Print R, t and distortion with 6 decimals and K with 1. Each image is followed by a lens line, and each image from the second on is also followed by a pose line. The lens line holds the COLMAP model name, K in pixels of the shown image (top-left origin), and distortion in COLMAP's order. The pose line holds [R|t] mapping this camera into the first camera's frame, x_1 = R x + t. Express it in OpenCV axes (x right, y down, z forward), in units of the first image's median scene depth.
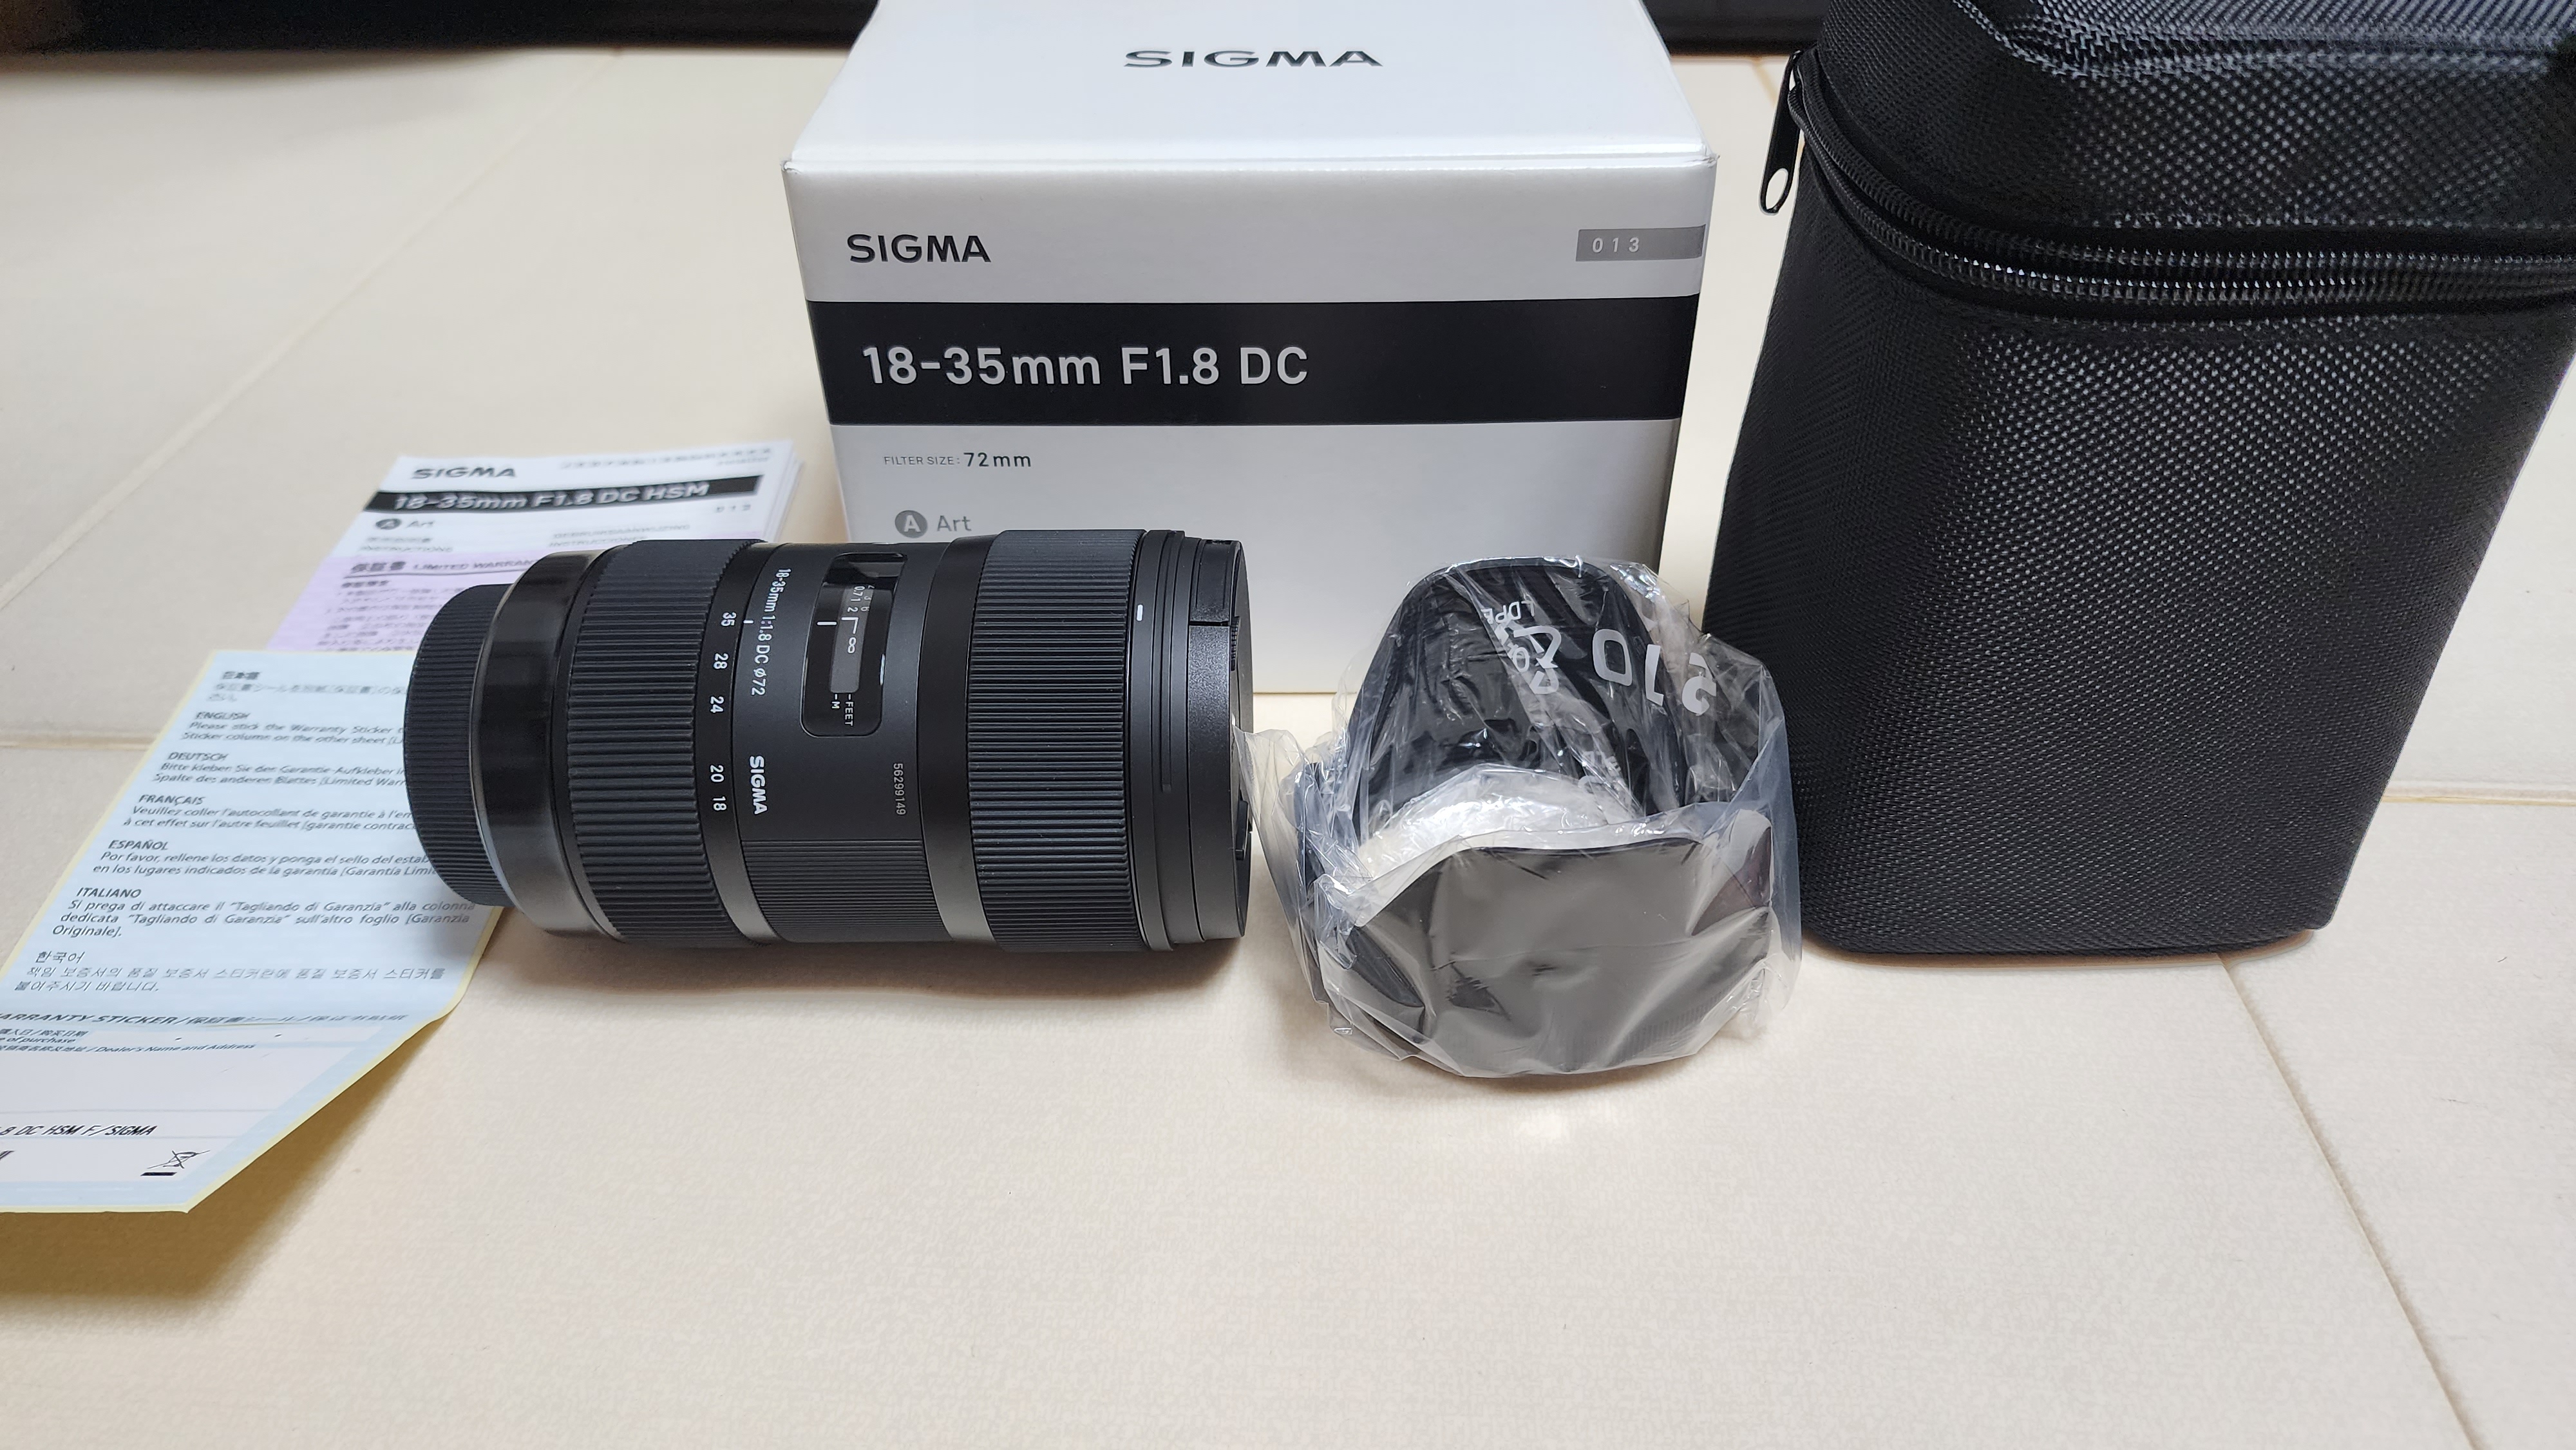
lens RADIAL K [[1831.5, 0, 1290.0], [0, 1831.5, 769.4], [0, 0, 1]] dist [0.075510, -0.104875]
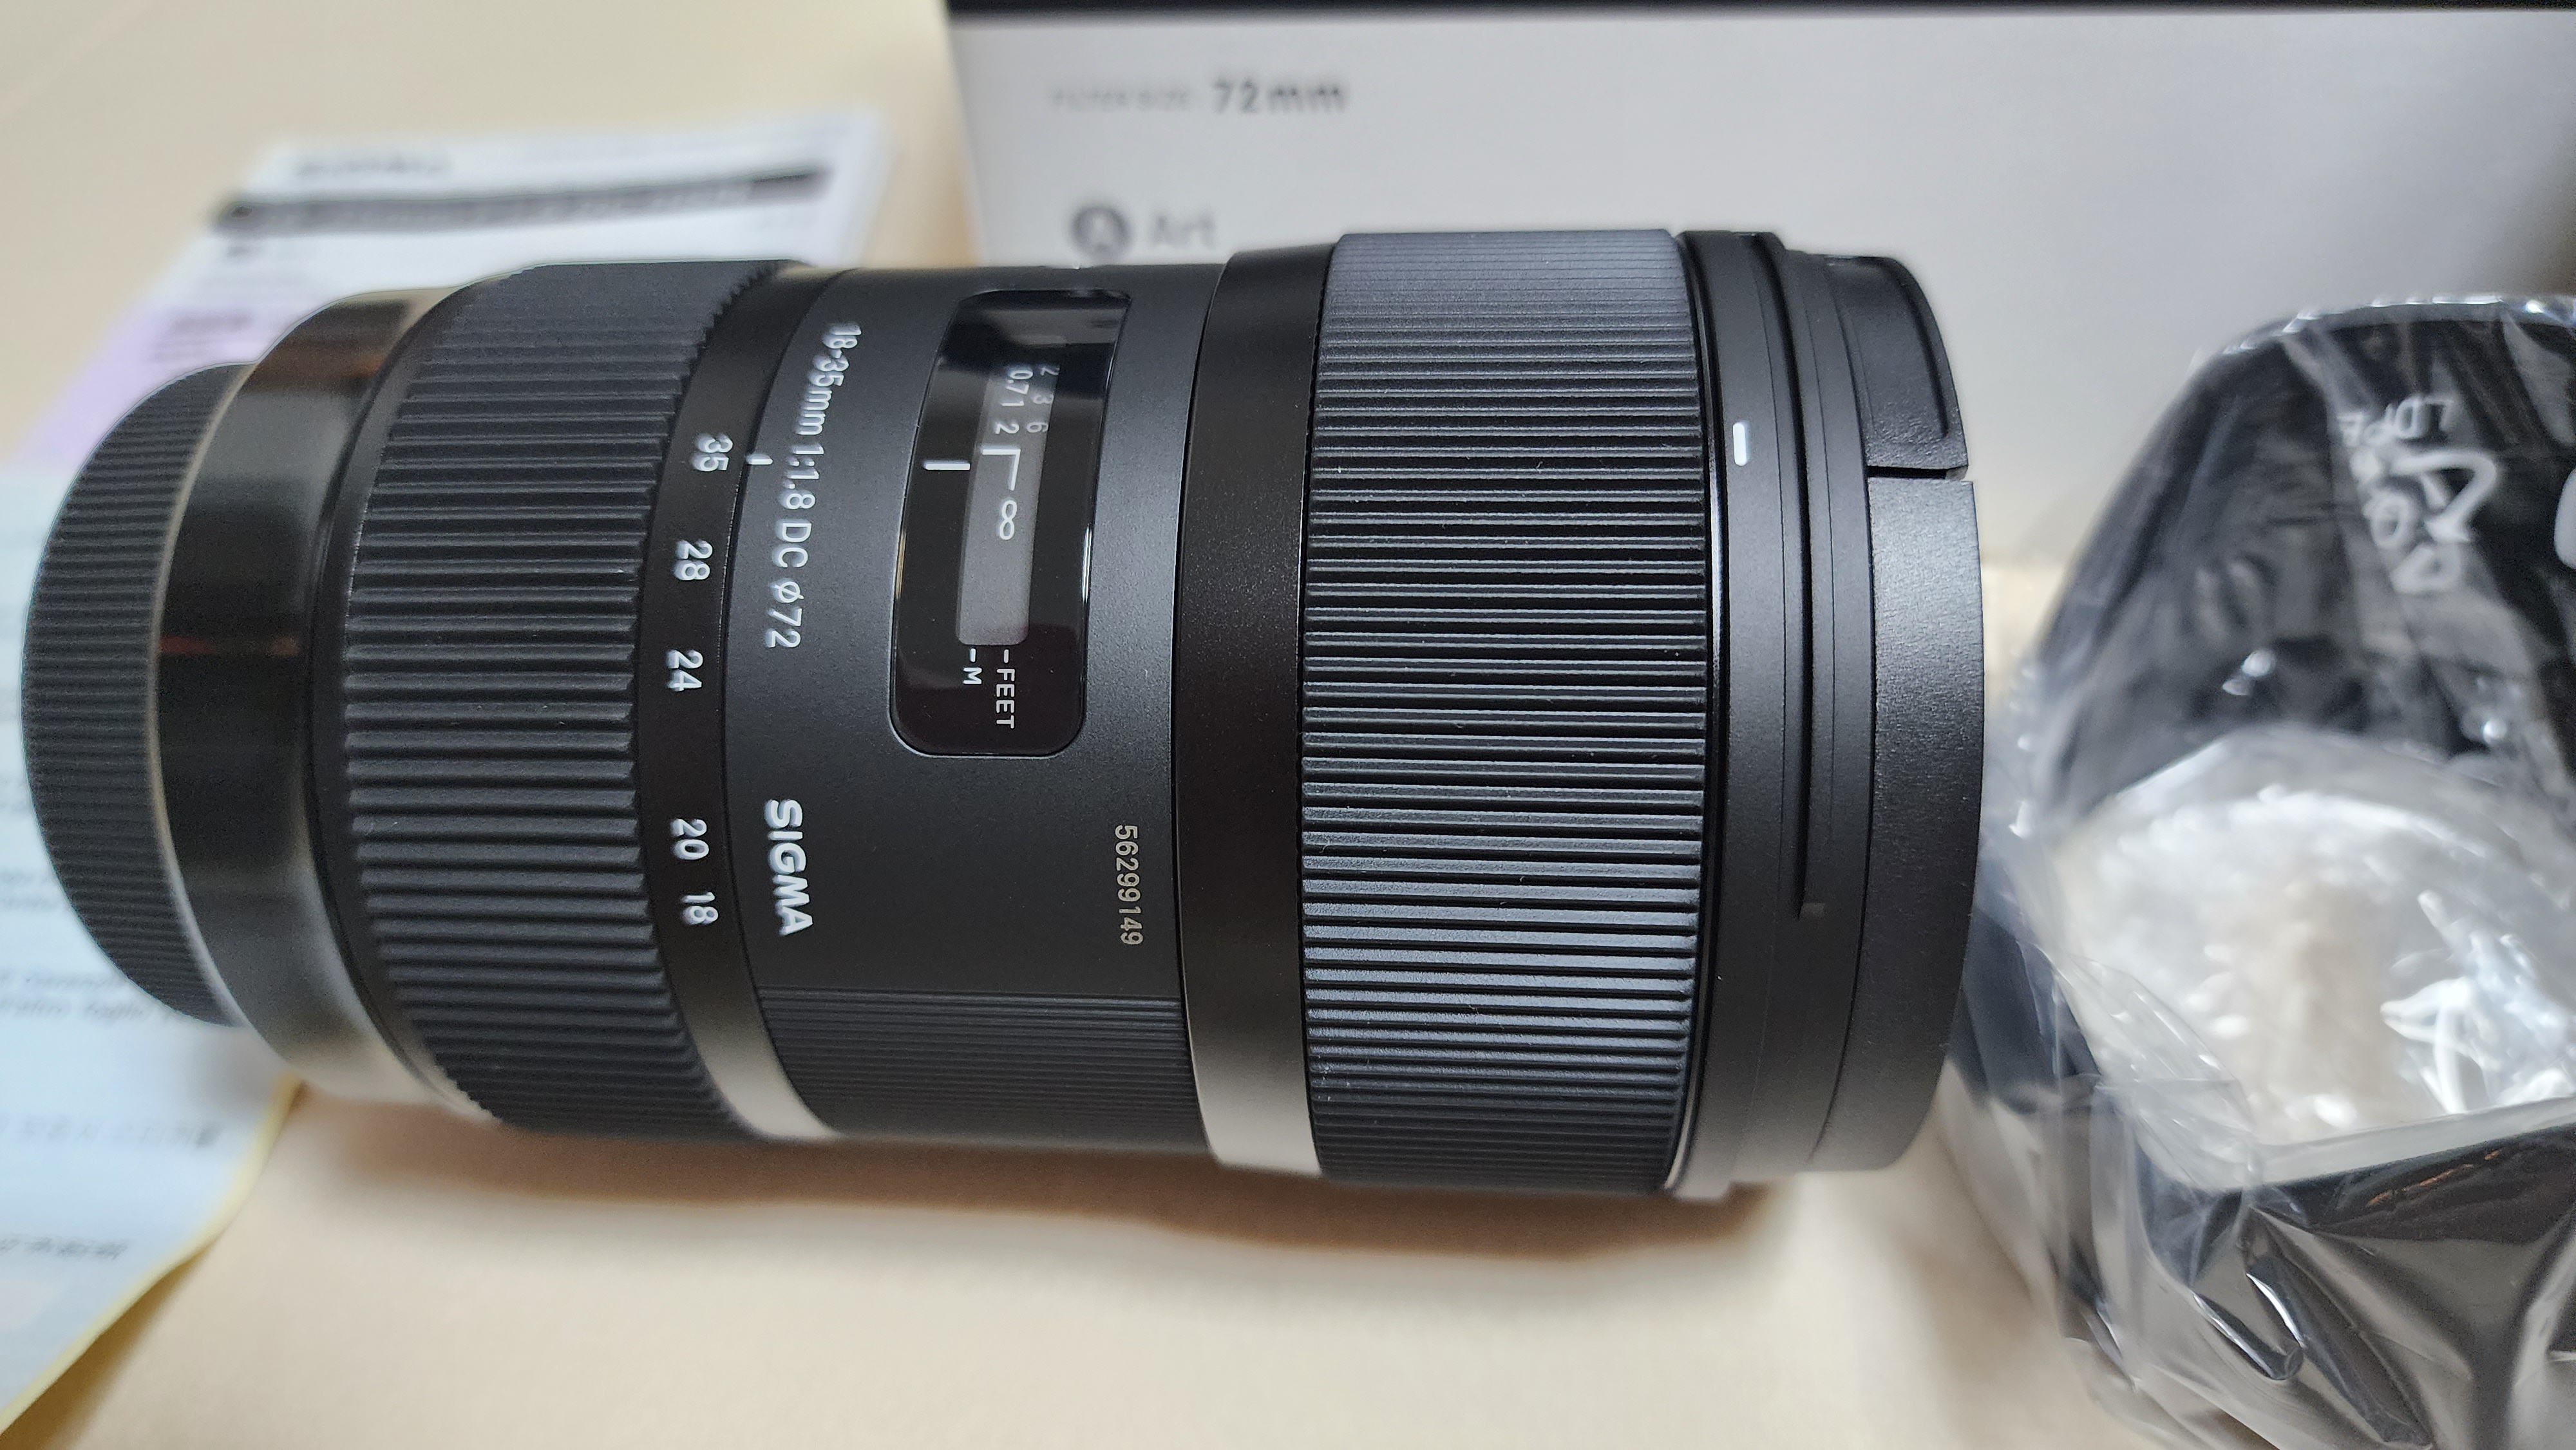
lens RADIAL K [[1836.4, 0, 1295.3], [0, 1836.4, 771.2], [0, 0, 1]] dist [0.098486, -0.165977]
pose [[0.997950, 0.019006, -0.061106, -0.128106], [-0.010408, 0.990368, 0.138067, -0.060395], [0.063142, -0.137148, 0.988536, 0.510251]]
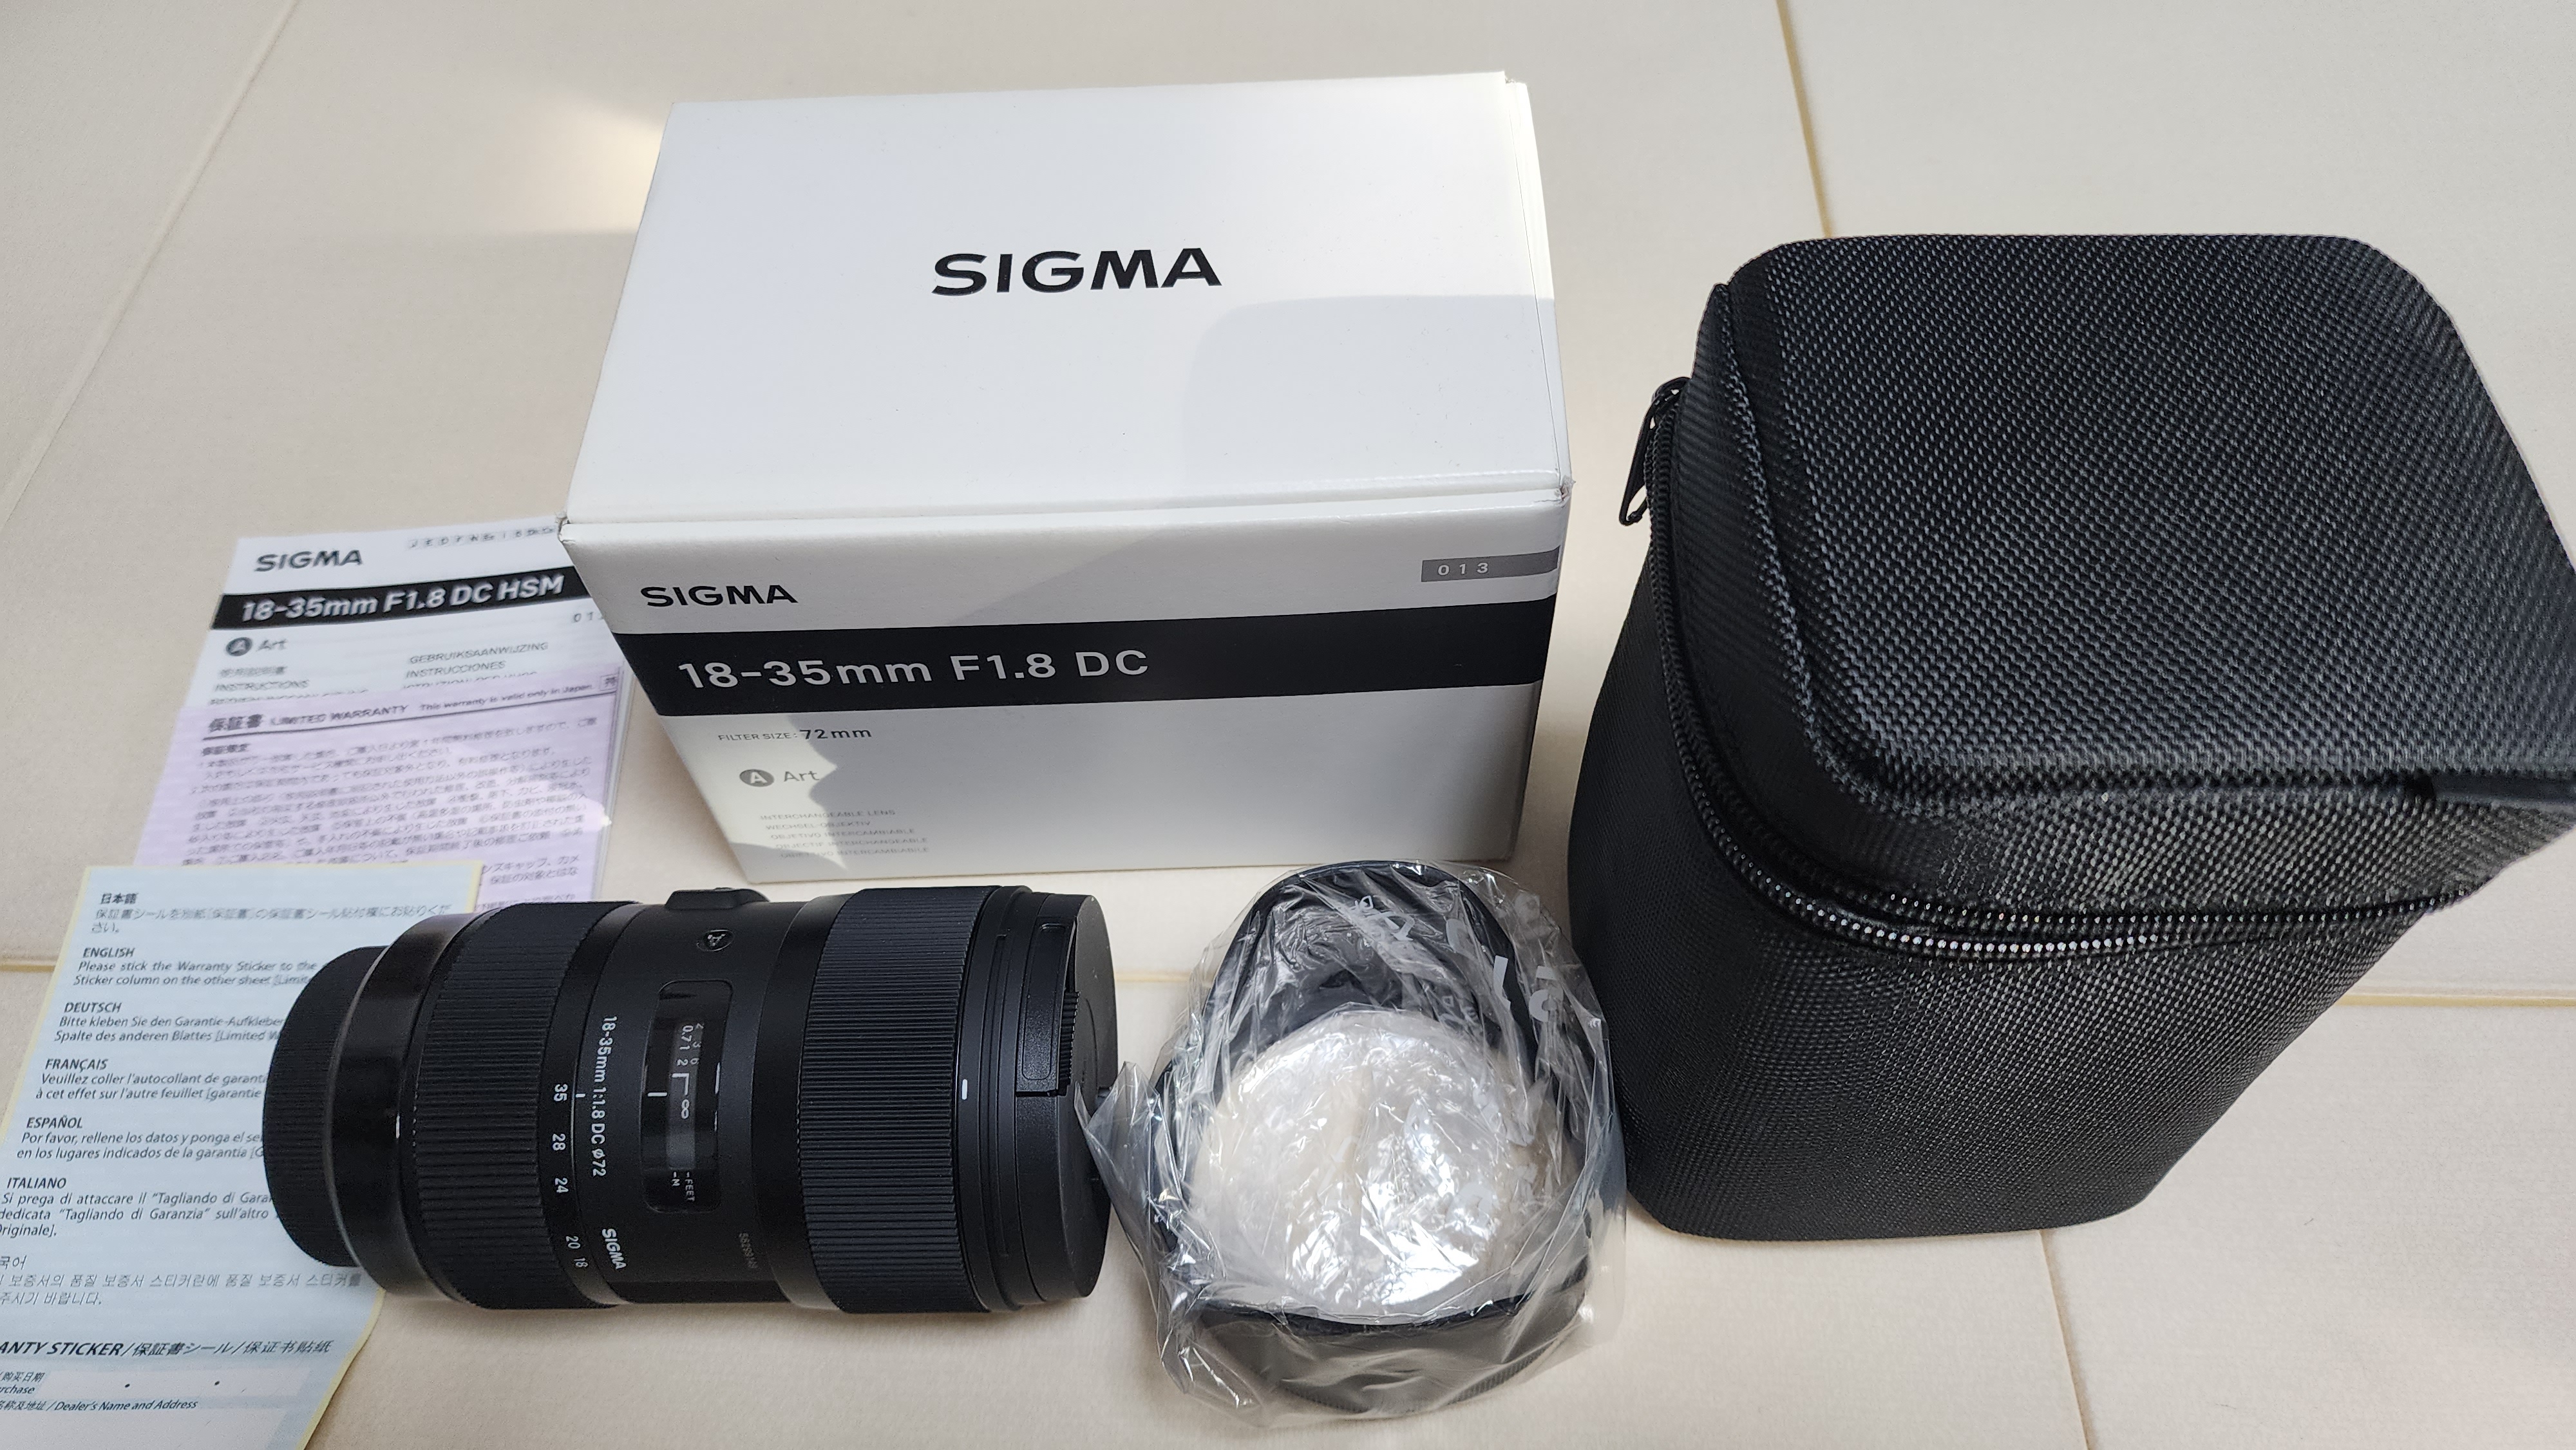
lens RADIAL K [[1831.5, 0, 1290.0], [0, 1831.5, 769.4], [0, 0, 1]] dist [0.075510, -0.104875]
pose [[0.999537, -0.026426, -0.015091, 0.097756], [0.029886, 0.945891, 0.323106, -0.479012], [0.005736, -0.323408, 0.946242, 0.084773]]
